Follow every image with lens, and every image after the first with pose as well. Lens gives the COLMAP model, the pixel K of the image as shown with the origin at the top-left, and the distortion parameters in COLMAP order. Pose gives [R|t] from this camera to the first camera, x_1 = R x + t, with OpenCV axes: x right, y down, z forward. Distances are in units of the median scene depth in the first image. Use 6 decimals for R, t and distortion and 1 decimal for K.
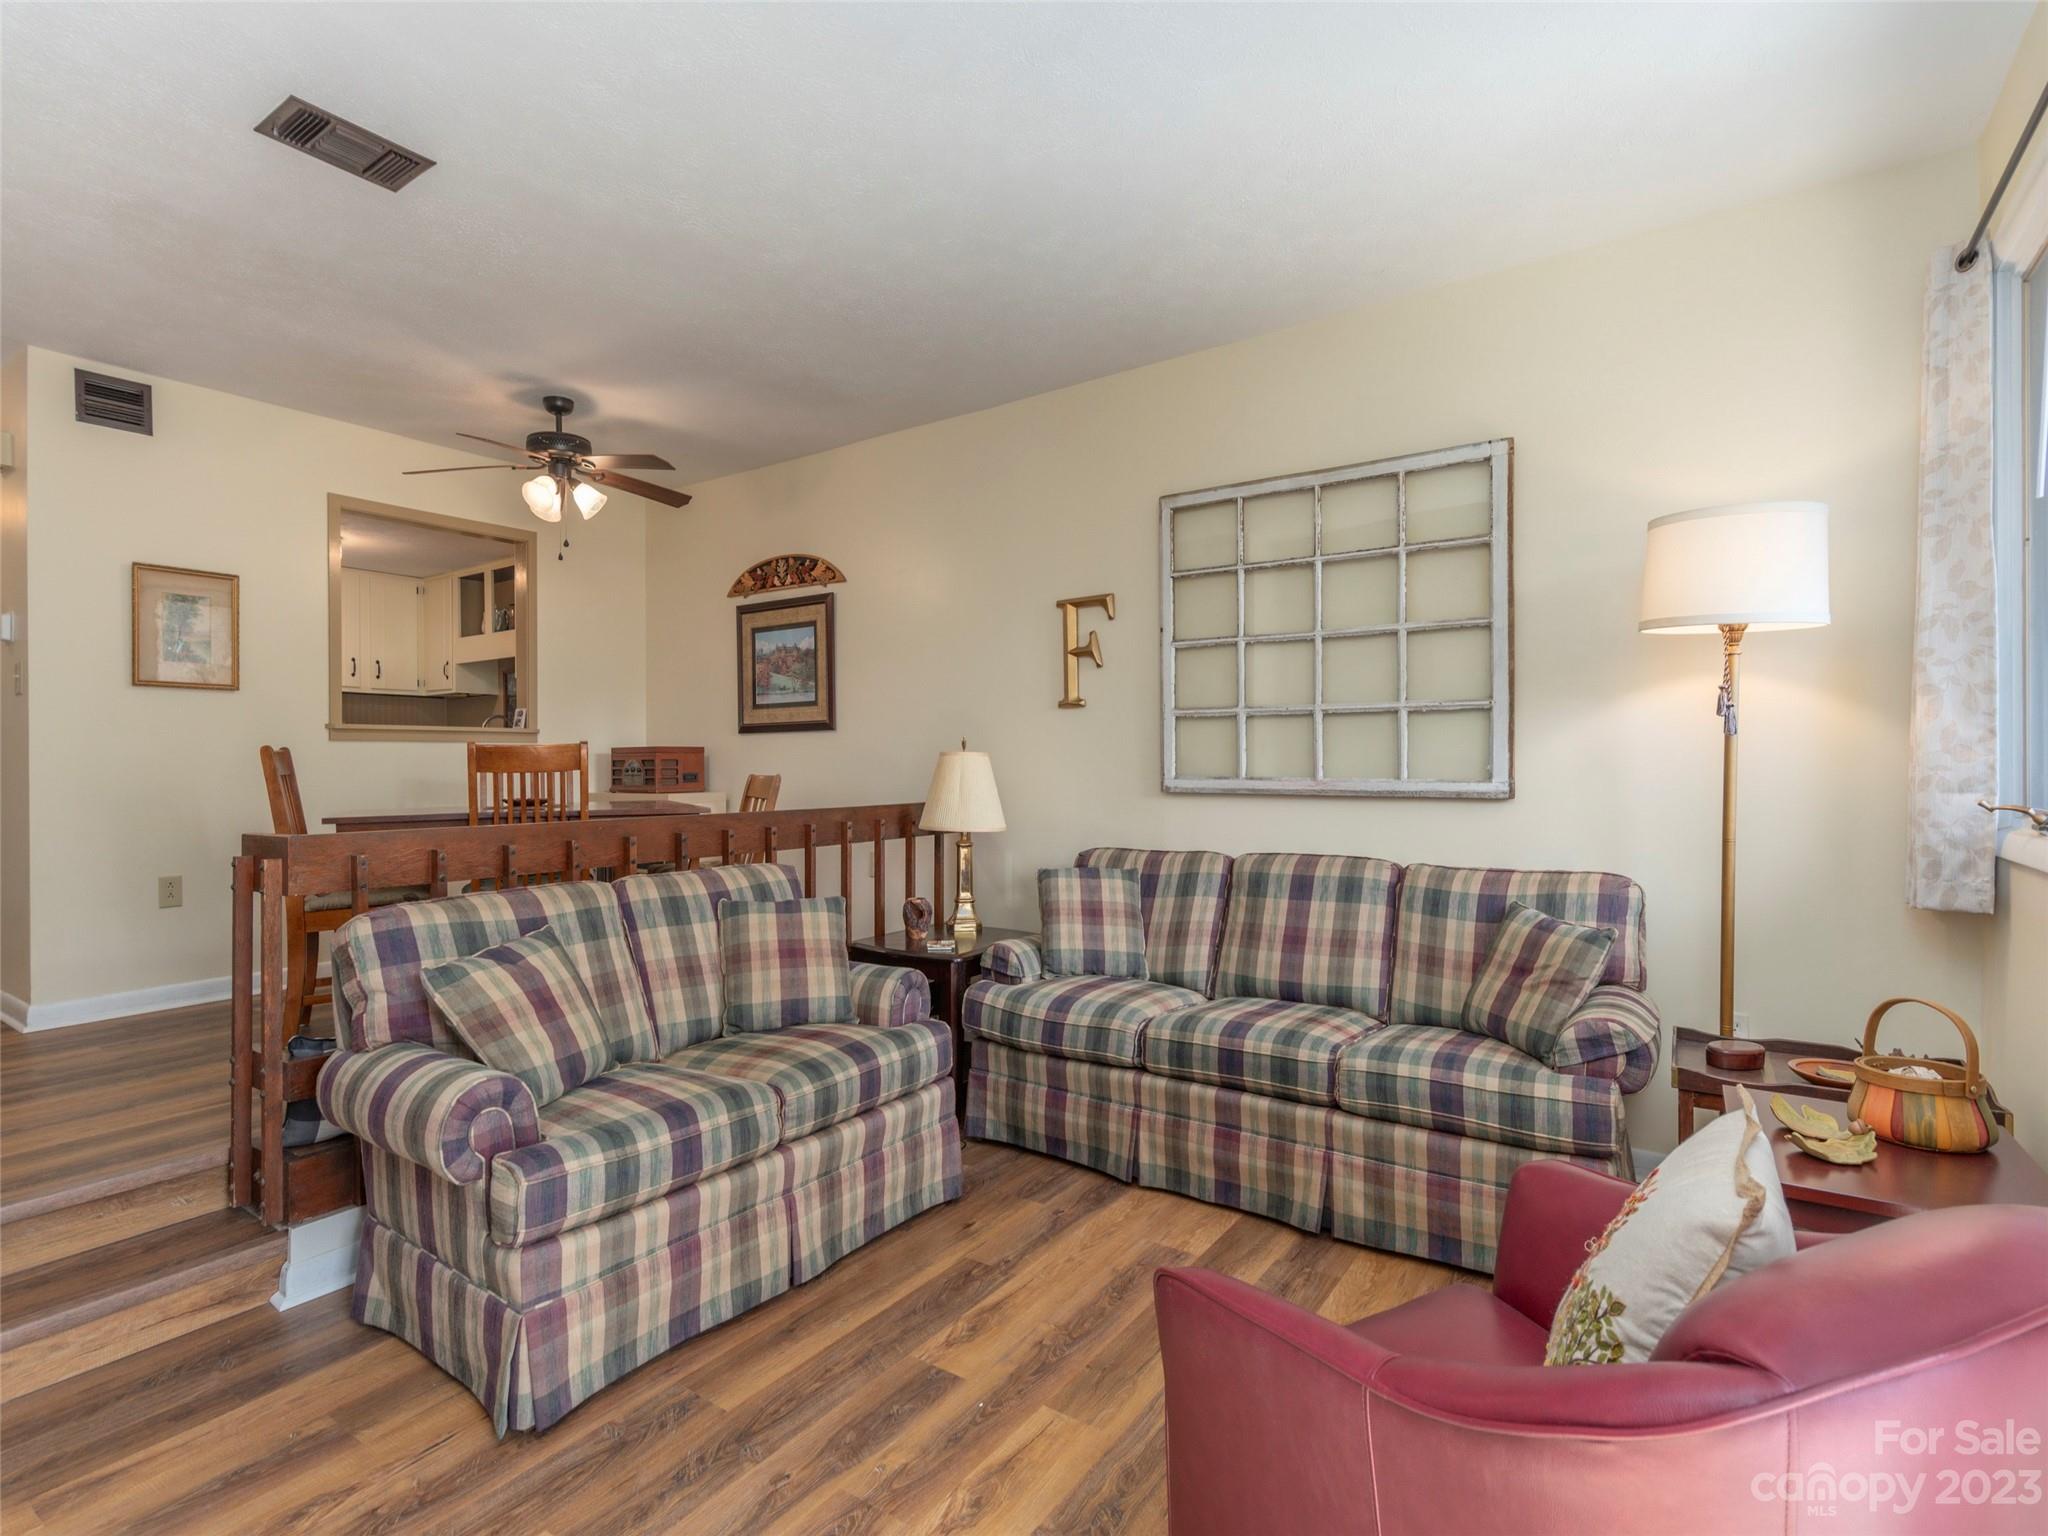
lens RADIAL K [[1000.1, 0, 1024.0], [0, 1000.1, 768.0], [0, 0, 1]] dist [0.003059, 0.000365]
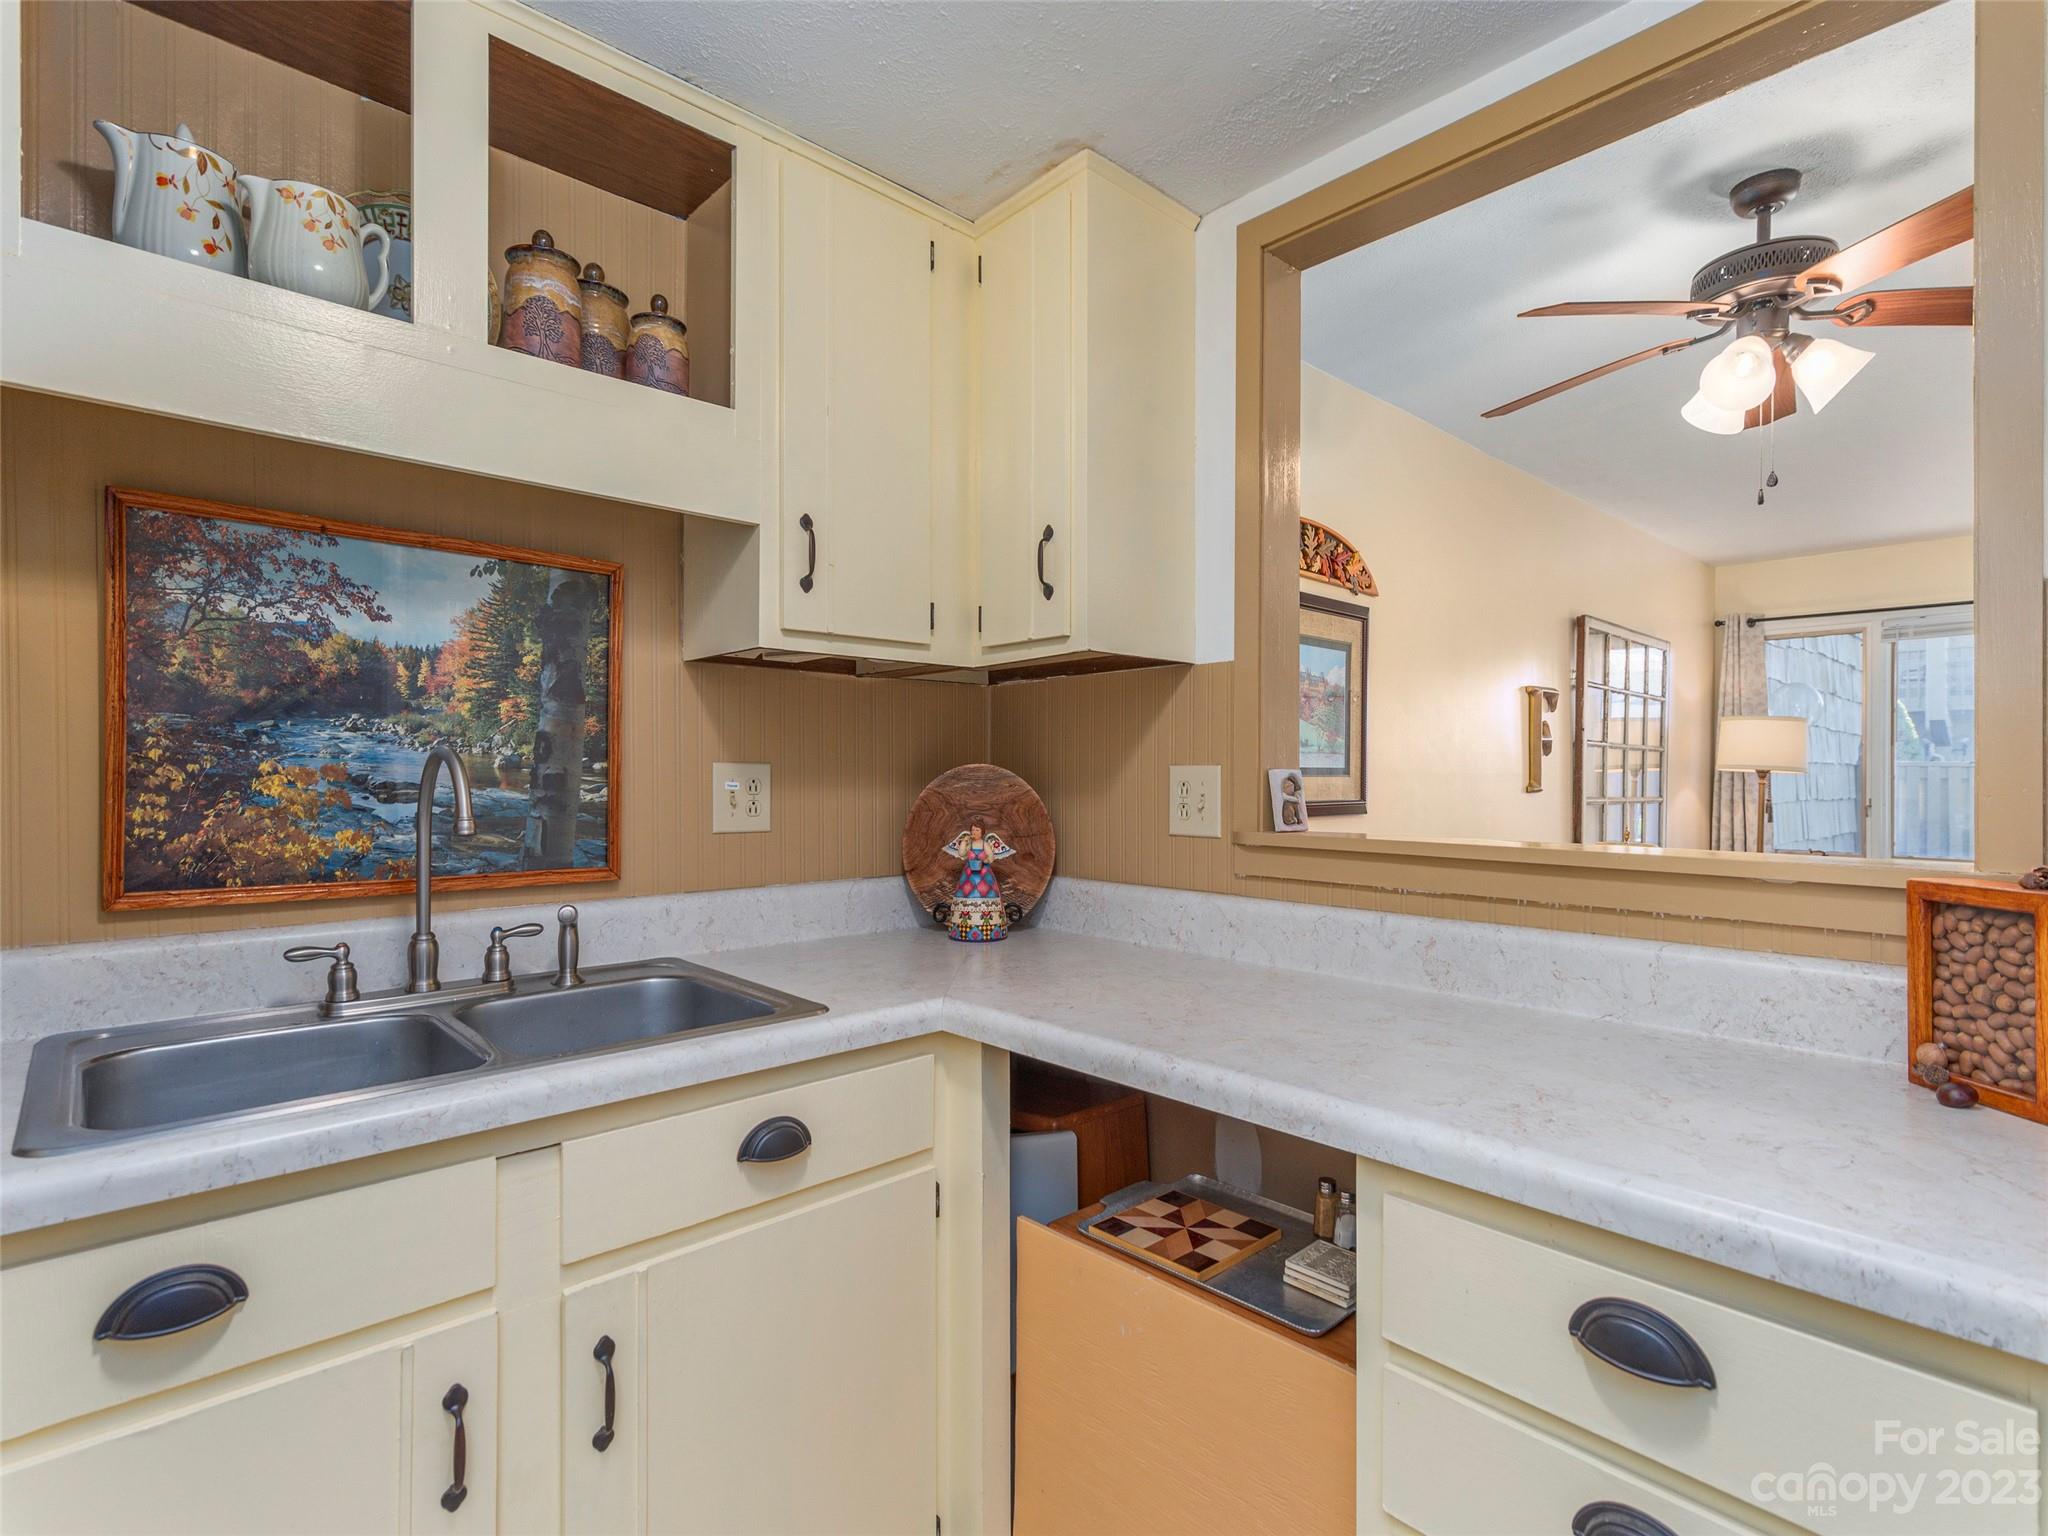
lens RADIAL K [[1006.7, 0, 1023.1], [0, 1006.7, 777.2], [0, 0, 1]] dist [0.002927, 0.000337]
pose [[0.219463, 0.006389, 0.975600, -0.874411], [-0.002153, 0.999979, -0.006064, -0.056821], [-0.975618, -0.000770, 0.219472, 1.051090]]
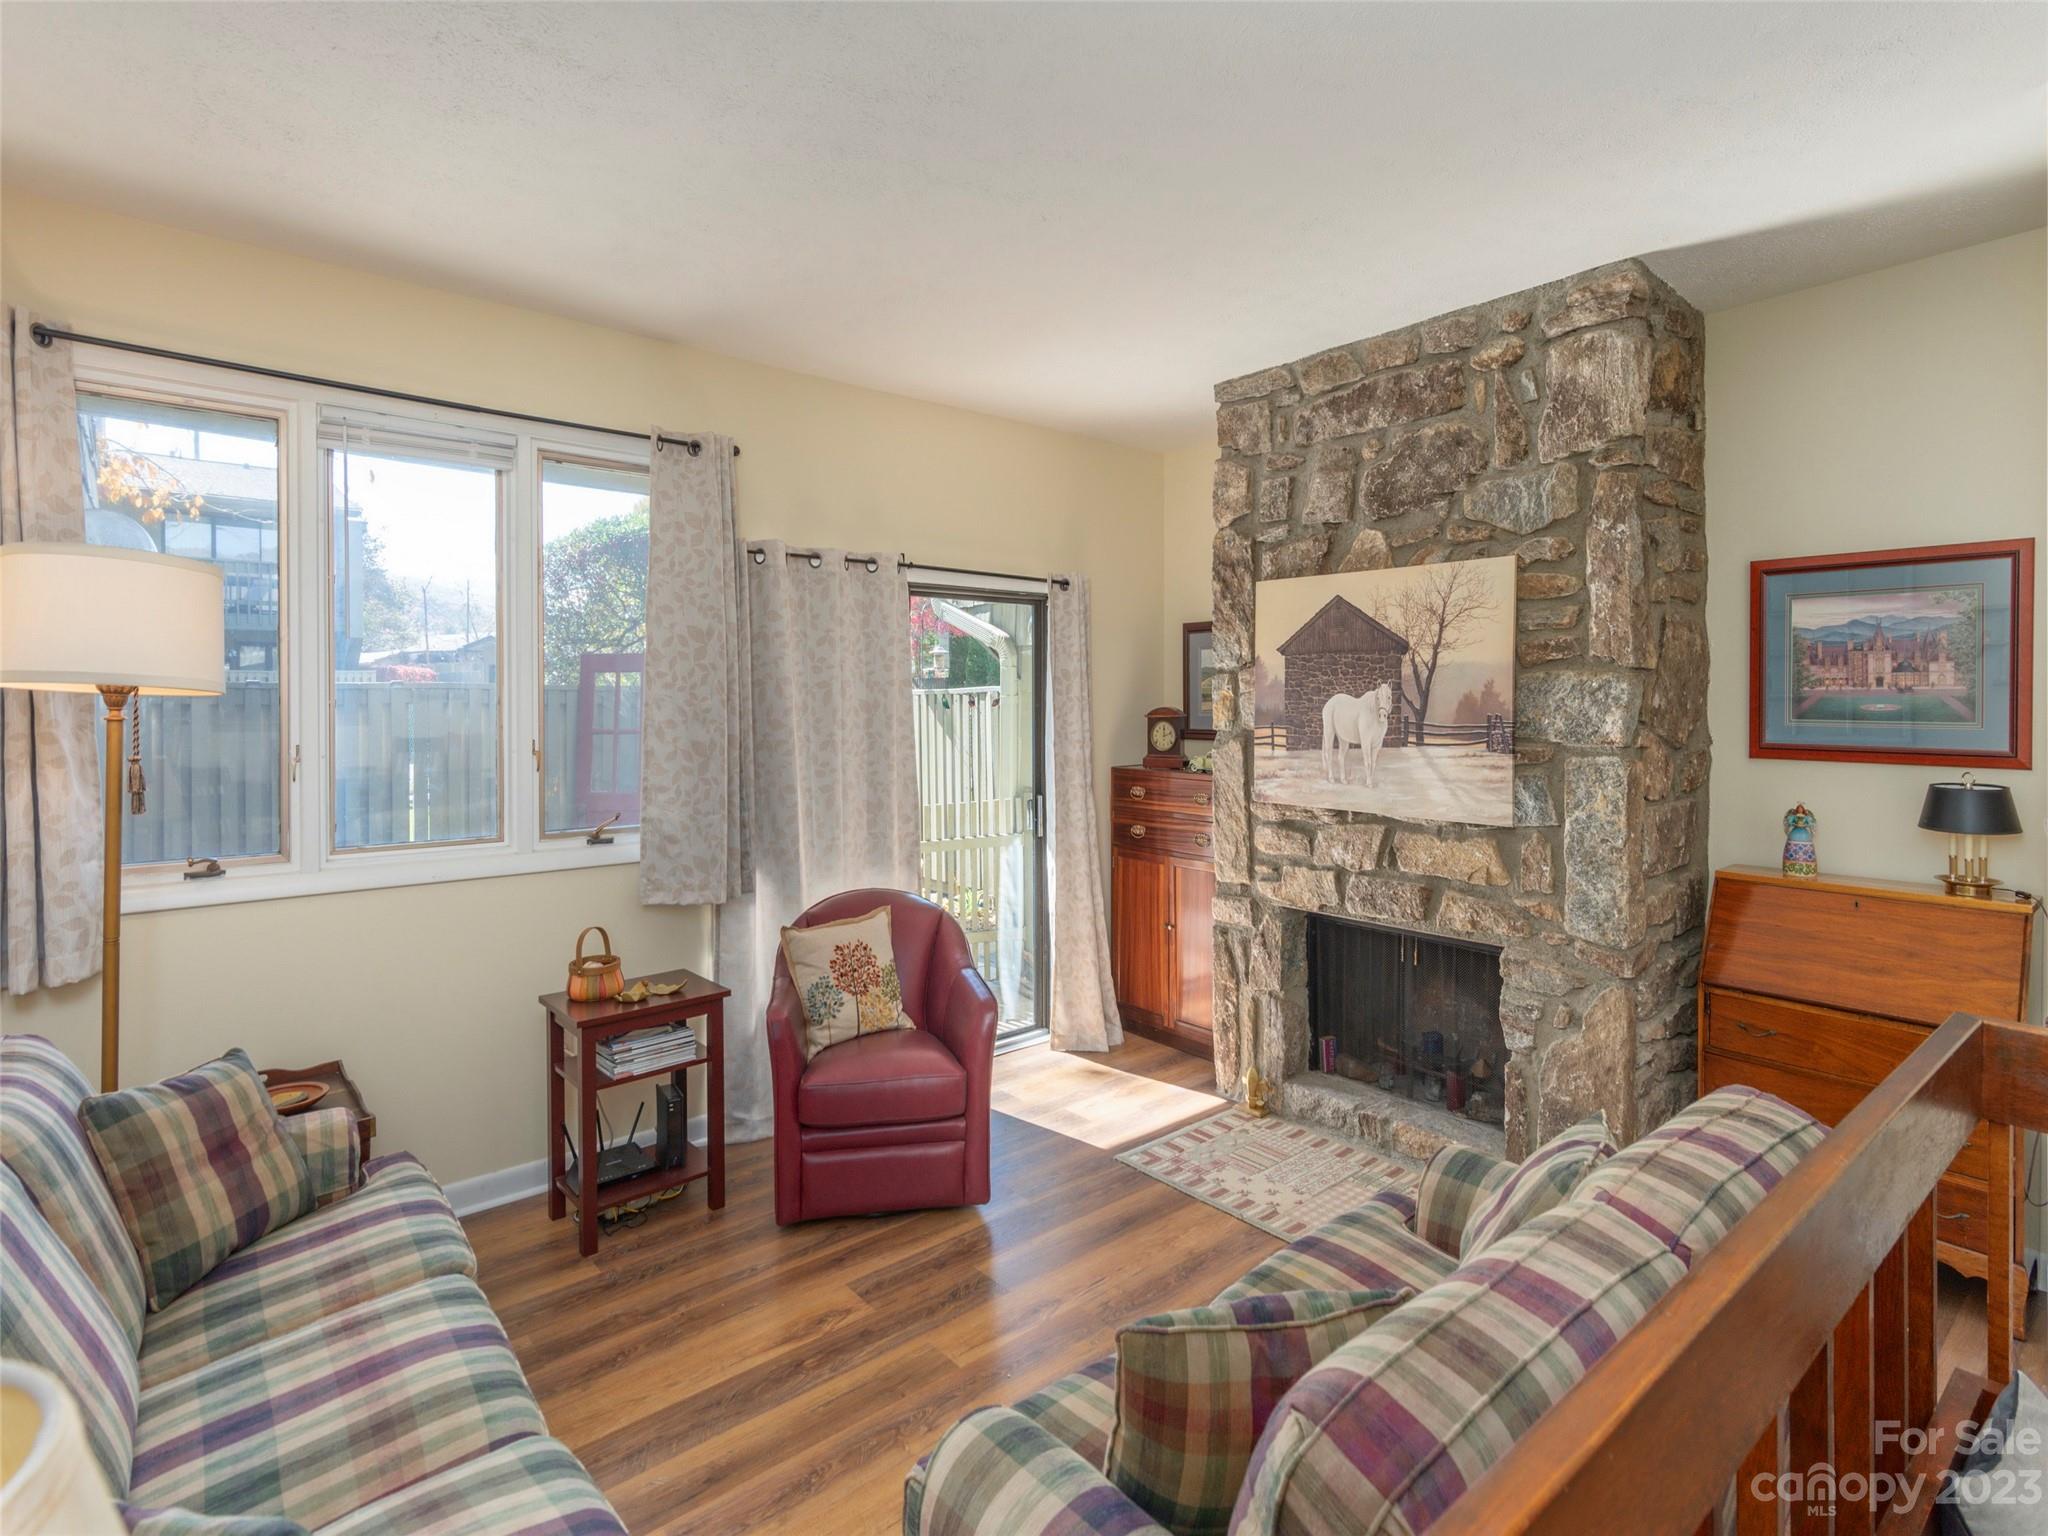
lens RADIAL K [[1023.9, 0, 1022.7], [0, 1023.9, 714.9], [0, 0, 1]] dist [0.002308, 0.000007]
pose [[-0.963476, 0.006880, 0.267705, -0.132302], [0.009243, 0.999929, 0.007566, -0.059770], [-0.267634, 0.009764, -0.963471, 0.836695]]
